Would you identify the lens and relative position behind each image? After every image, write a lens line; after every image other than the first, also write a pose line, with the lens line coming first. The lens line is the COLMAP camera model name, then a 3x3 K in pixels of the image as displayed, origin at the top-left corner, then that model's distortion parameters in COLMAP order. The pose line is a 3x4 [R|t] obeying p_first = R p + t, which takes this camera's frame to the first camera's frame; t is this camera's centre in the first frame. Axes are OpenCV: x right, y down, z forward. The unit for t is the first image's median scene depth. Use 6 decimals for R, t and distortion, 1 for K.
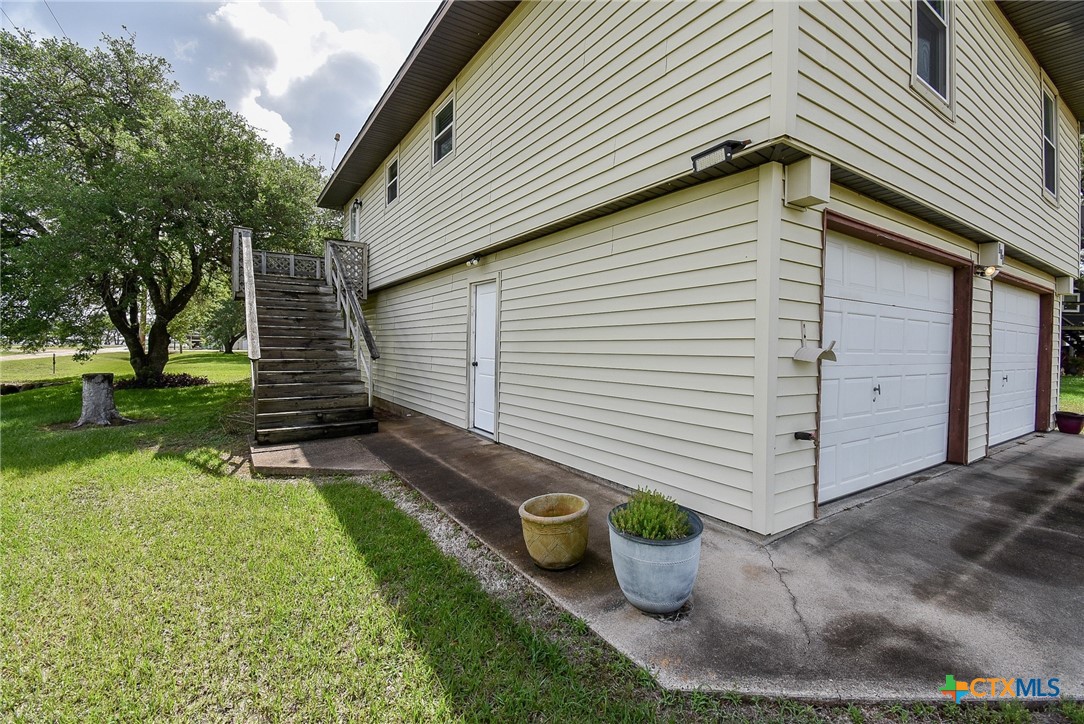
lens RADIAL K [[484.6, 0, 541.5], [0, 484.6, 354.0], [0, 0, 1]] dist [0.015958, -0.024471]
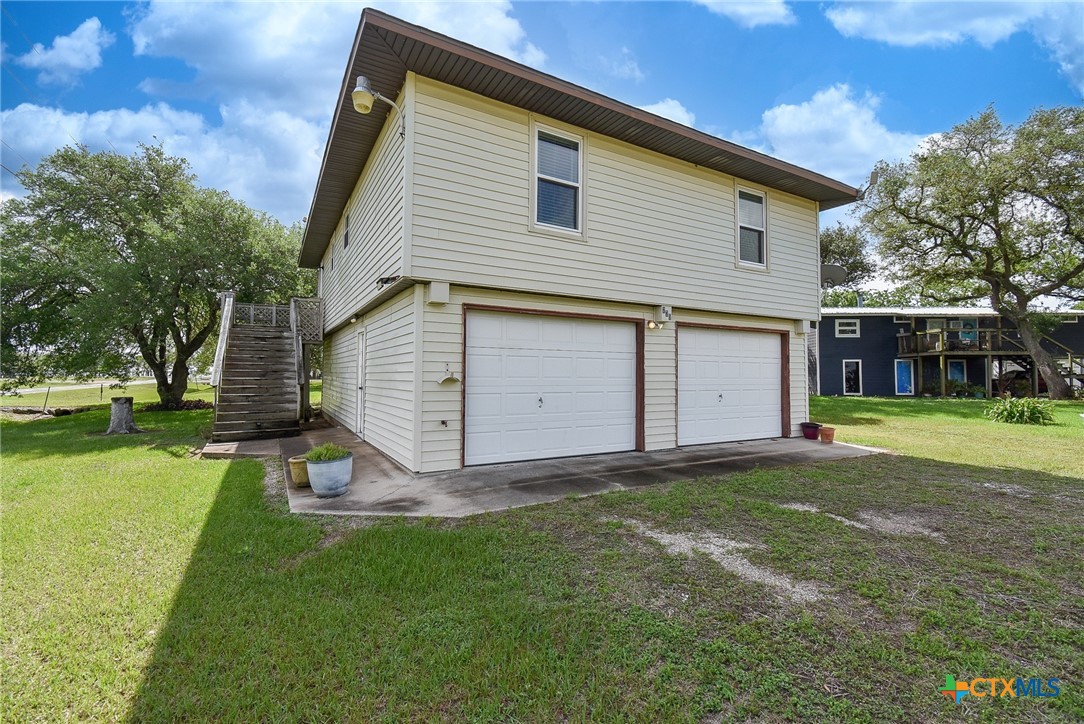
lens RADIAL K [[484.6, 0, 541.5], [0, 484.6, 354.0], [0, 0, 1]] dist [0.015958, -0.024471]
pose [[0.997898, -0.010729, -0.063905, 0.317350], [0.007021, 0.998294, -0.057966, 0.004039], [0.064418, 0.057395, 0.996271, -0.271376]]
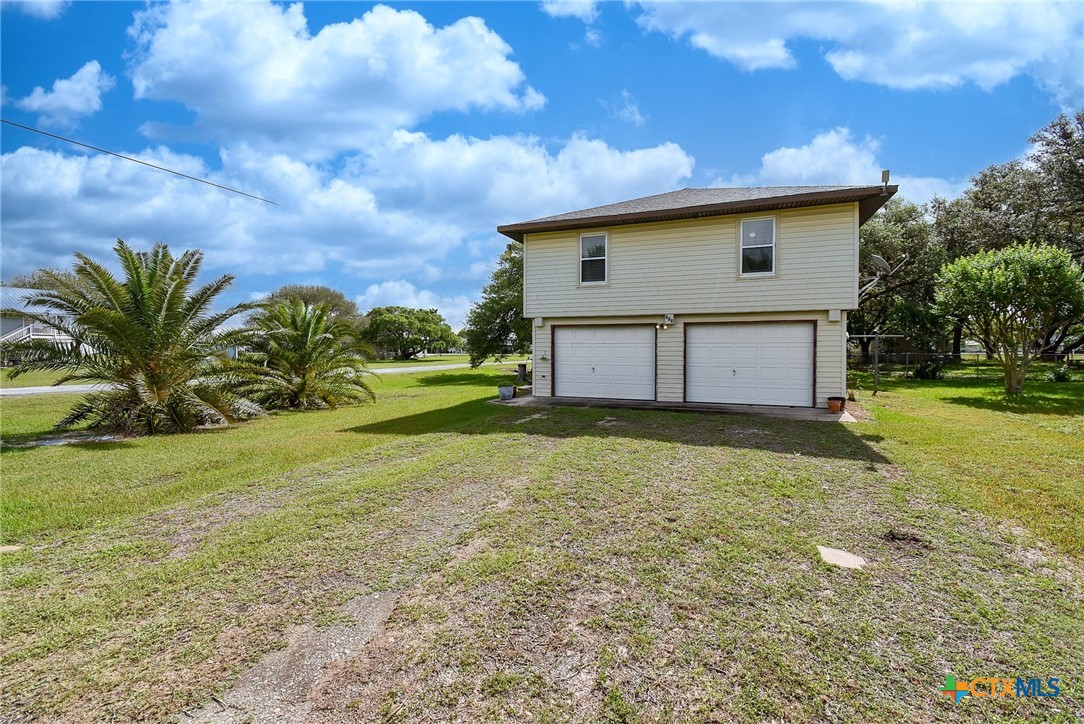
lens RADIAL K [[484.6, 0, 541.5], [0, 484.6, 354.0], [0, 0, 1]] dist [0.015958, -0.024471]
pose [[0.571407, -0.030979, -0.820082, 1.270566], [-0.013164, 0.998813, -0.046903, 0.048215], [0.820562, 0.037596, 0.570320, -0.469806]]
